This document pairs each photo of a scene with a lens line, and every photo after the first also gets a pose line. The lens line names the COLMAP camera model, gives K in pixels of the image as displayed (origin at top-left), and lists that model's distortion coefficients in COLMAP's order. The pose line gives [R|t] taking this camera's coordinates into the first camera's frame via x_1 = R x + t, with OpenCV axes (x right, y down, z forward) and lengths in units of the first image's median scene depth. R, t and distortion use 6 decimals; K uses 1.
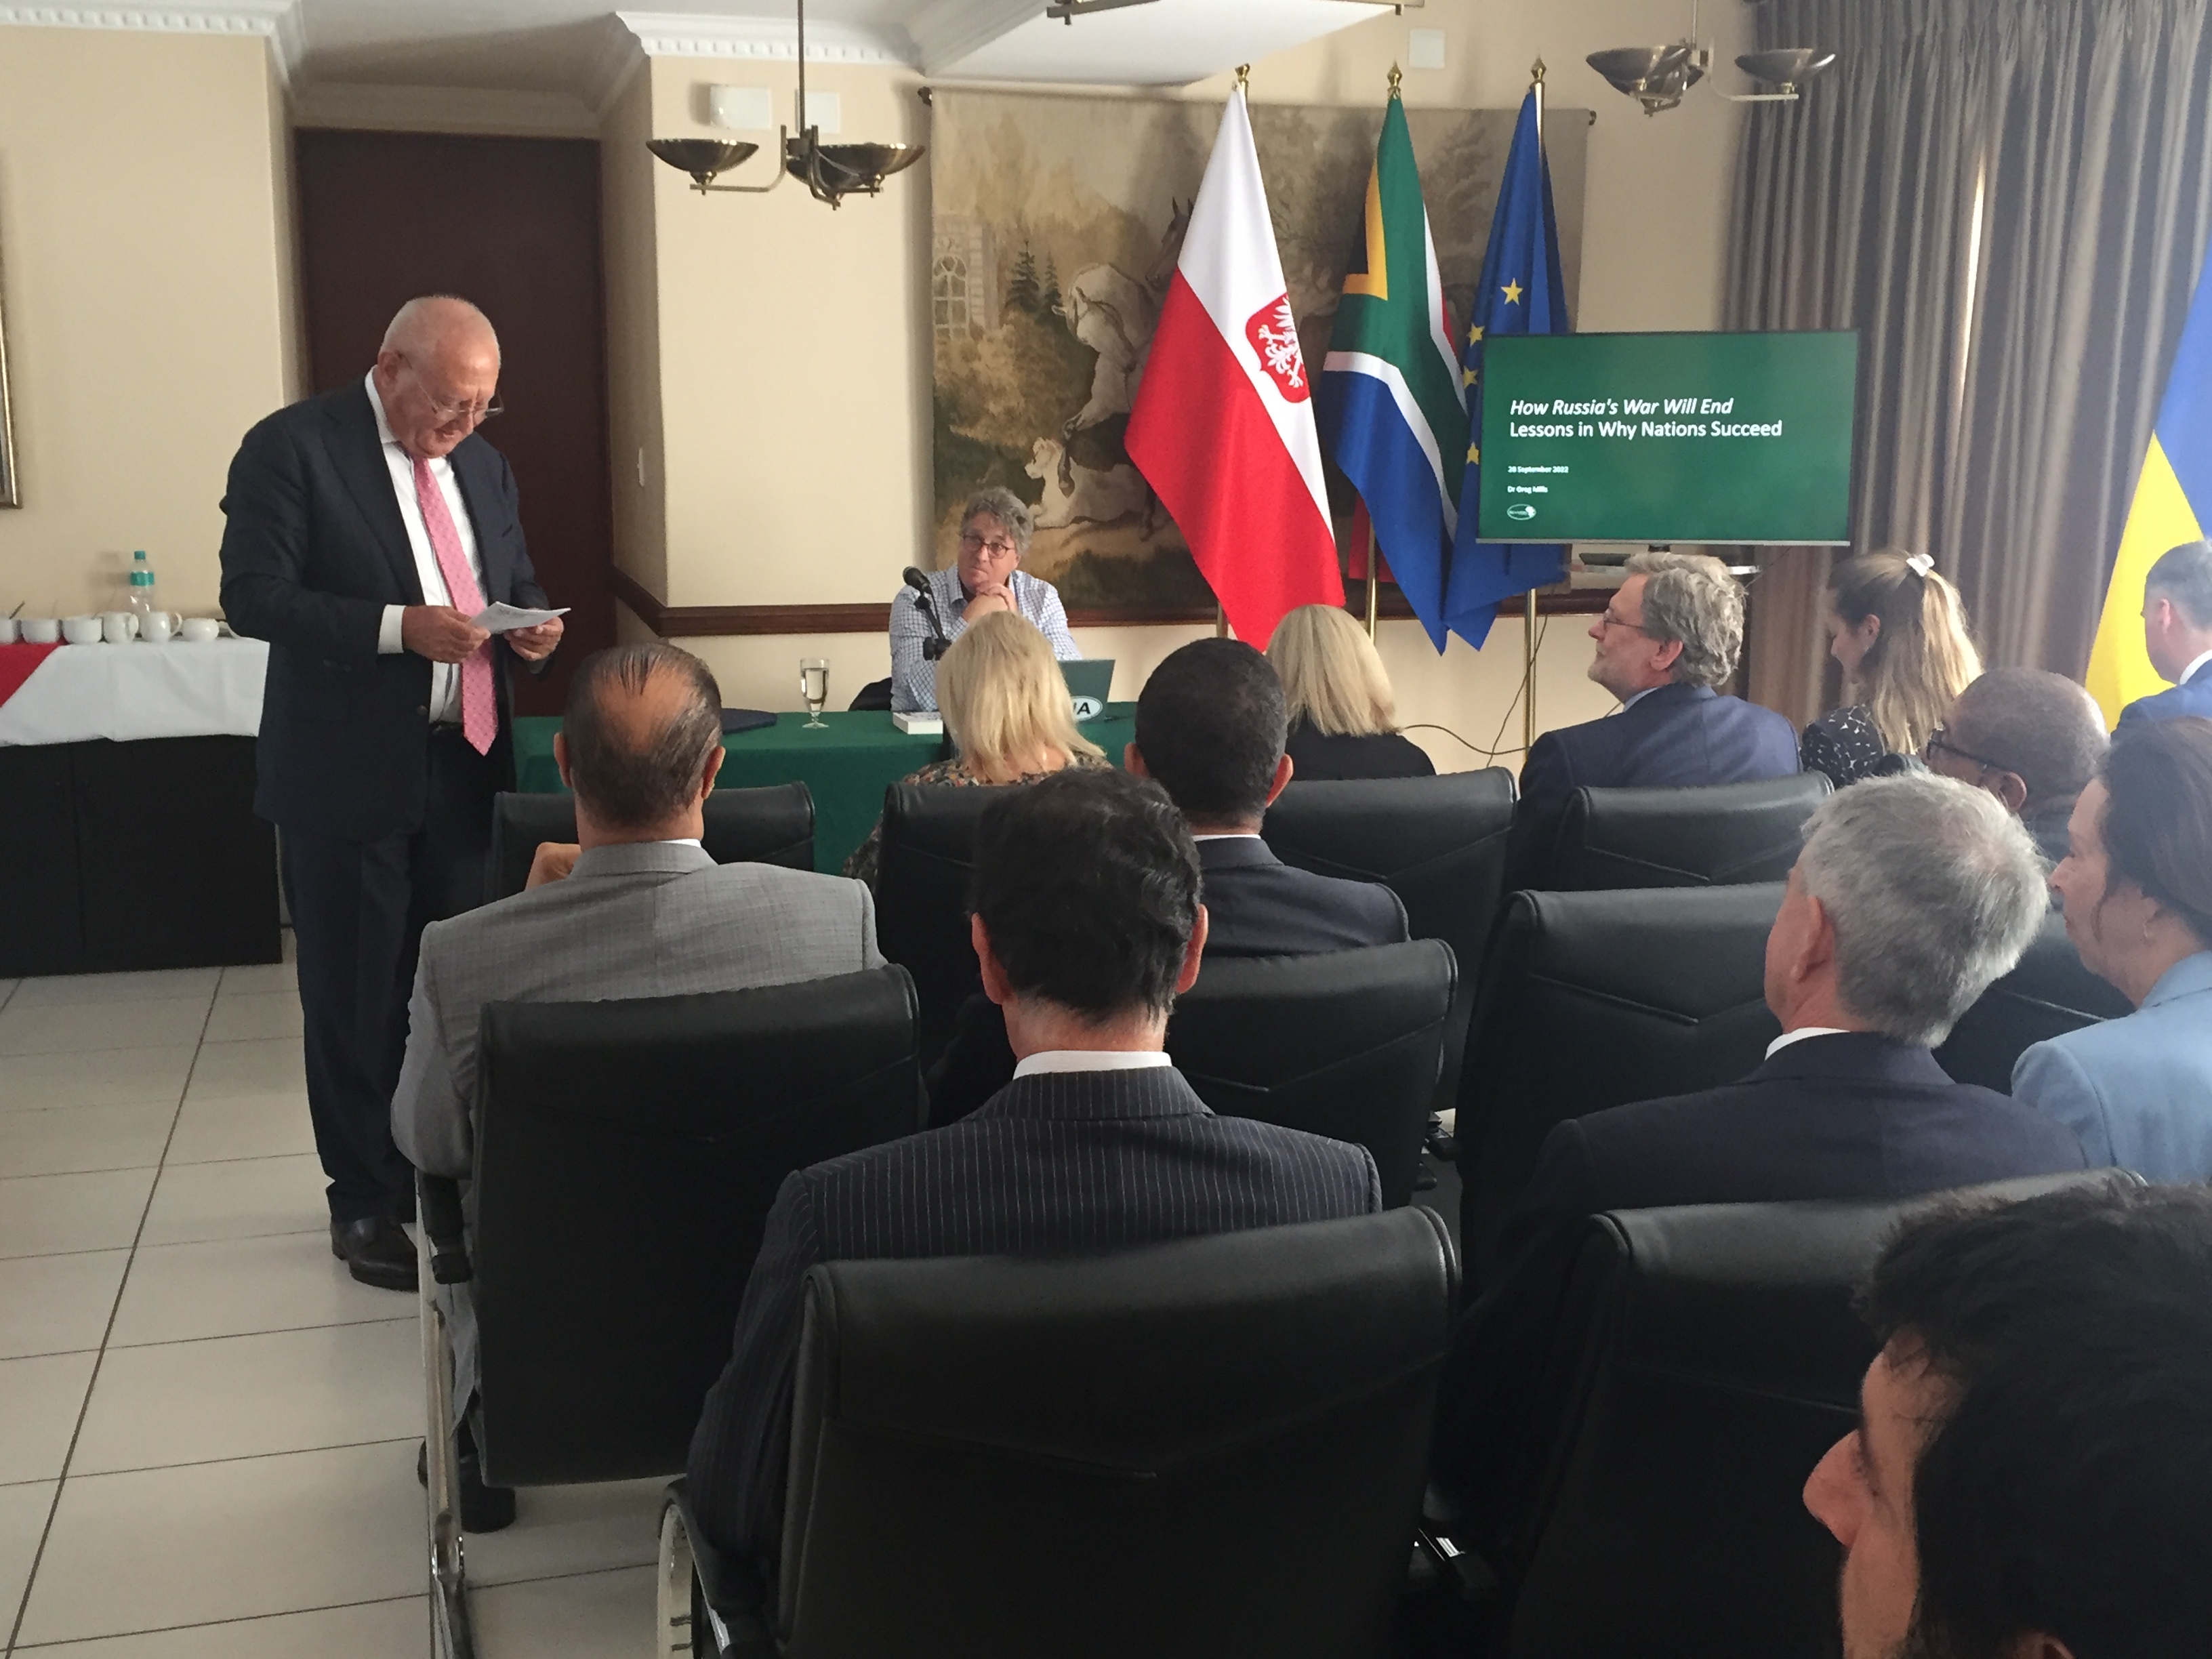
lens RADIAL K [[2379.2, 0, 1106.0], [0, 2379.2, 829.5], [0, 0, 1]] dist [0.023364, 0.024921]
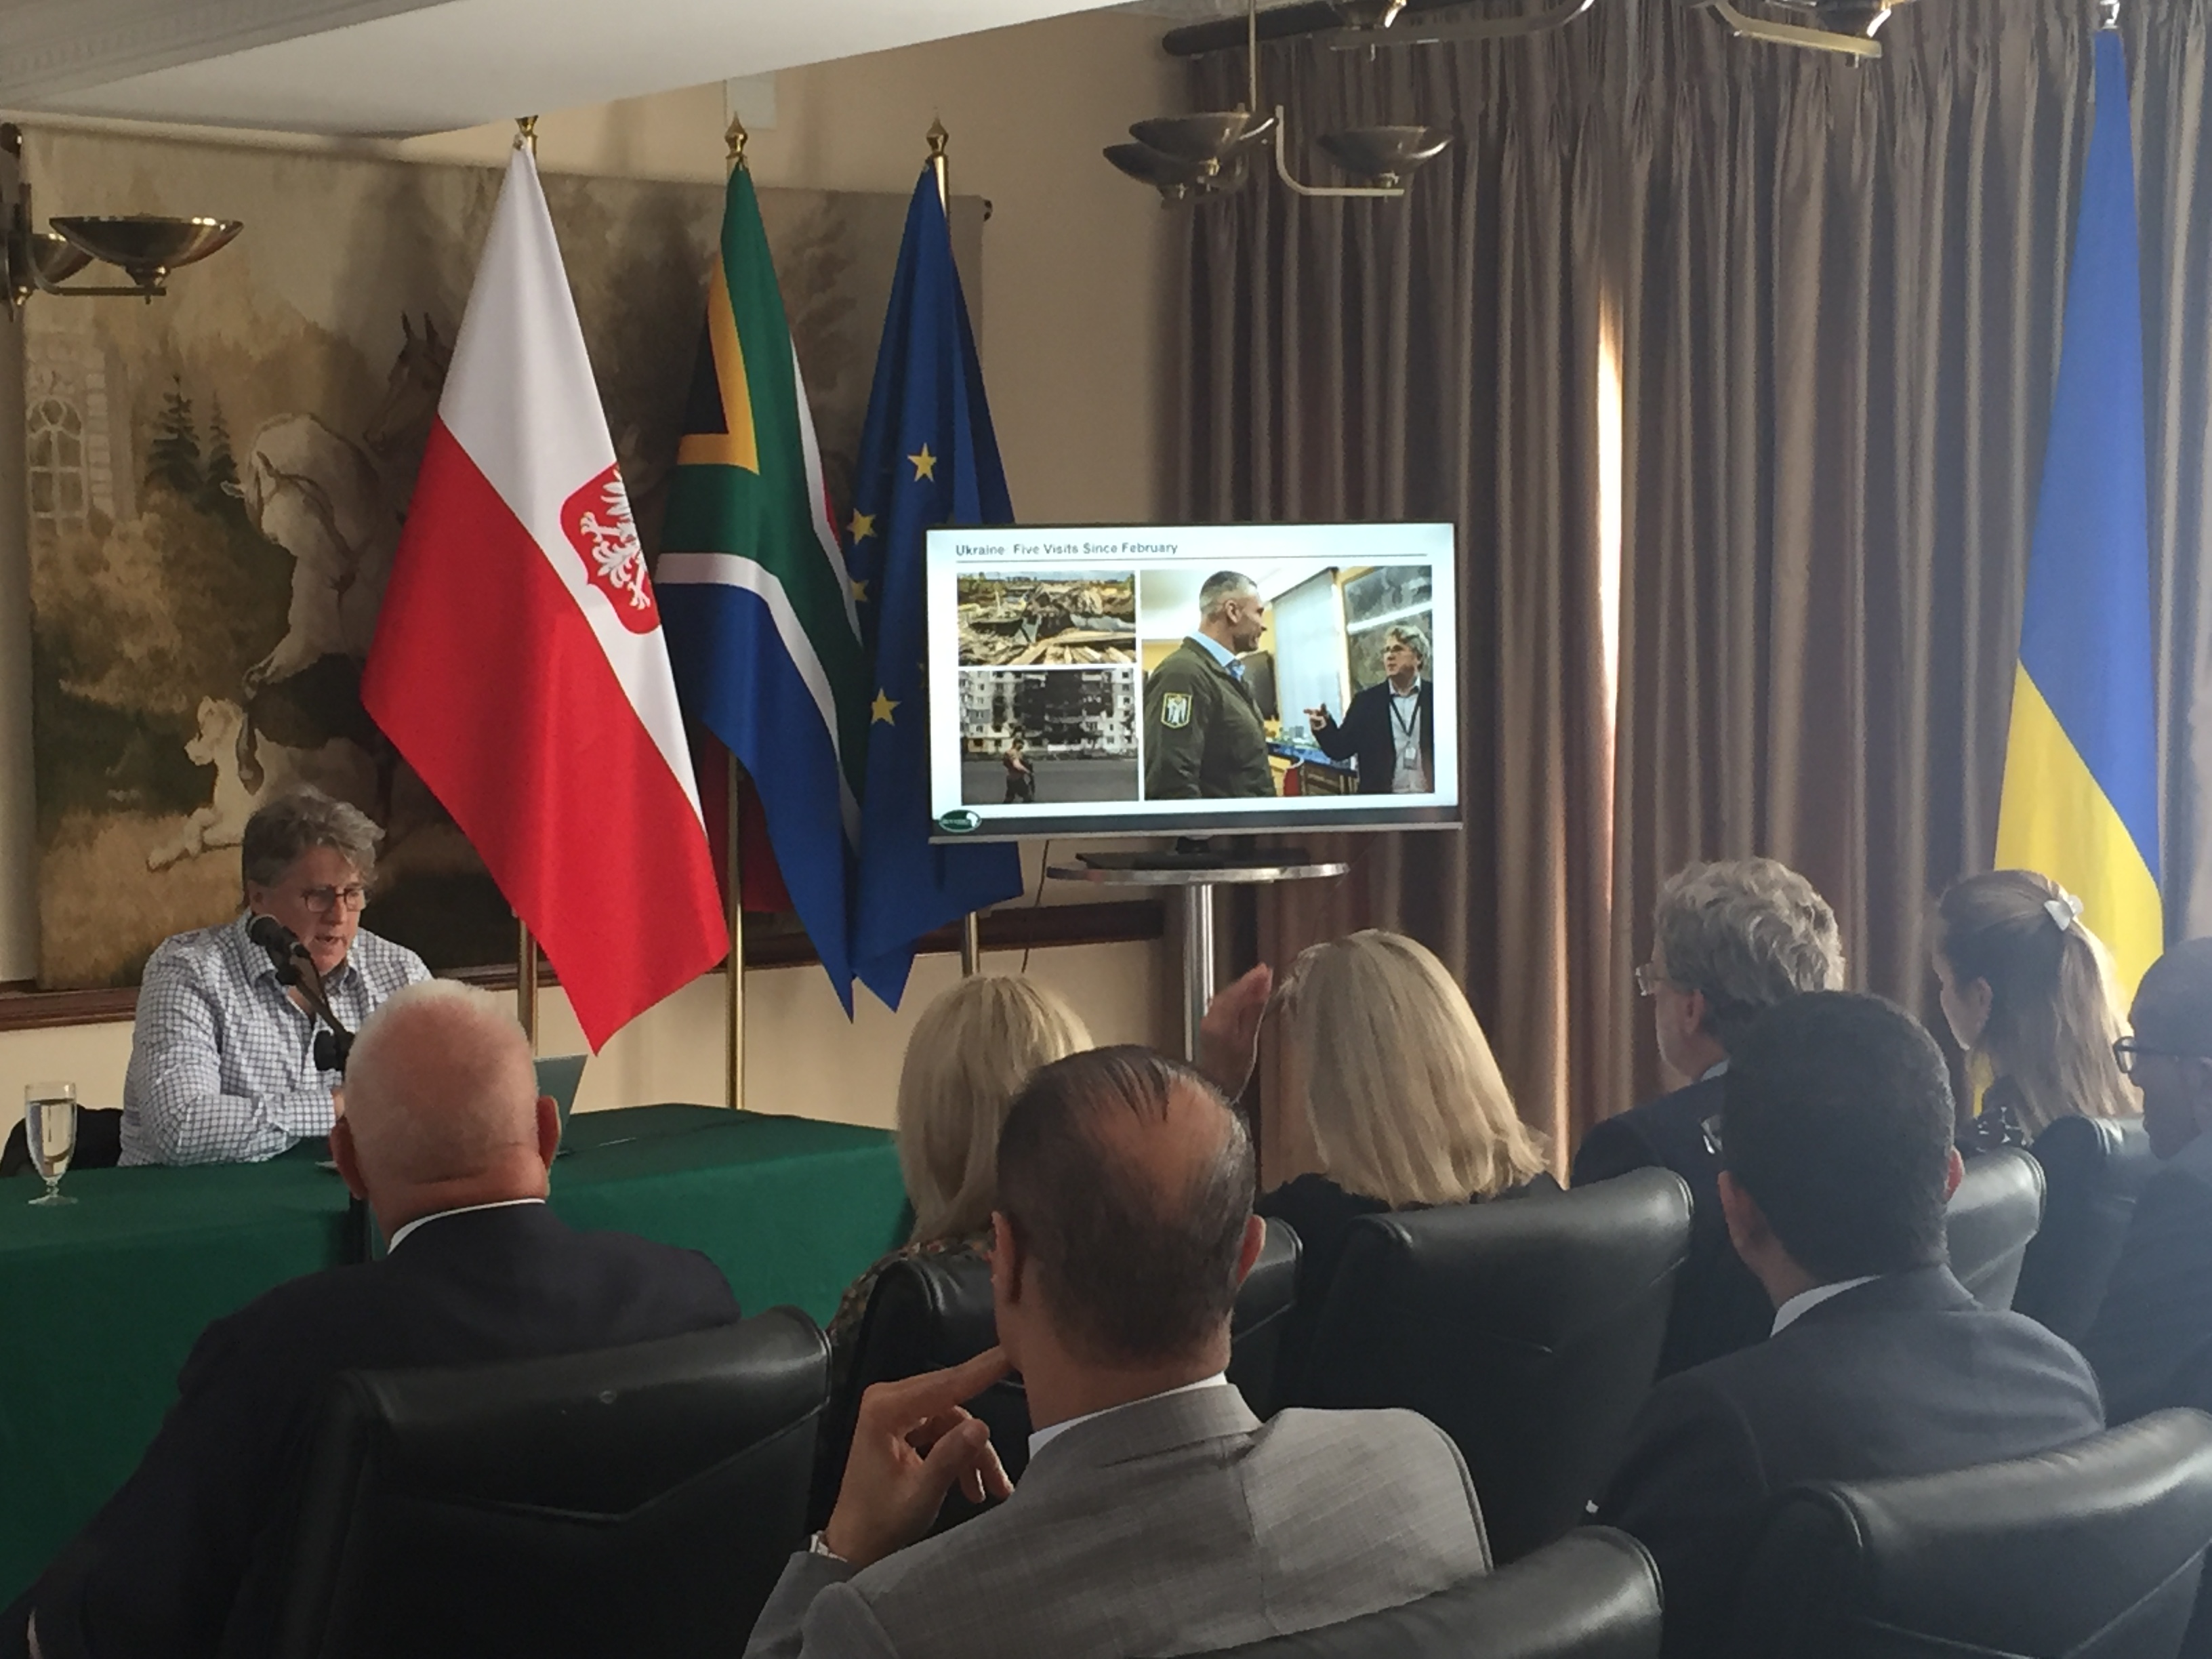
lens RADIAL K [[3786.7, 0, 1106.0], [0, 3786.7, 829.5], [0, 0, 1]] dist [-0.012415, 0.140682]
pose [[0.905741, -0.037164, 0.422199, -0.228829], [0.089508, 0.990453, -0.104836, -0.011736], [-0.414272, 0.132744, 0.900421, 0.054246]]
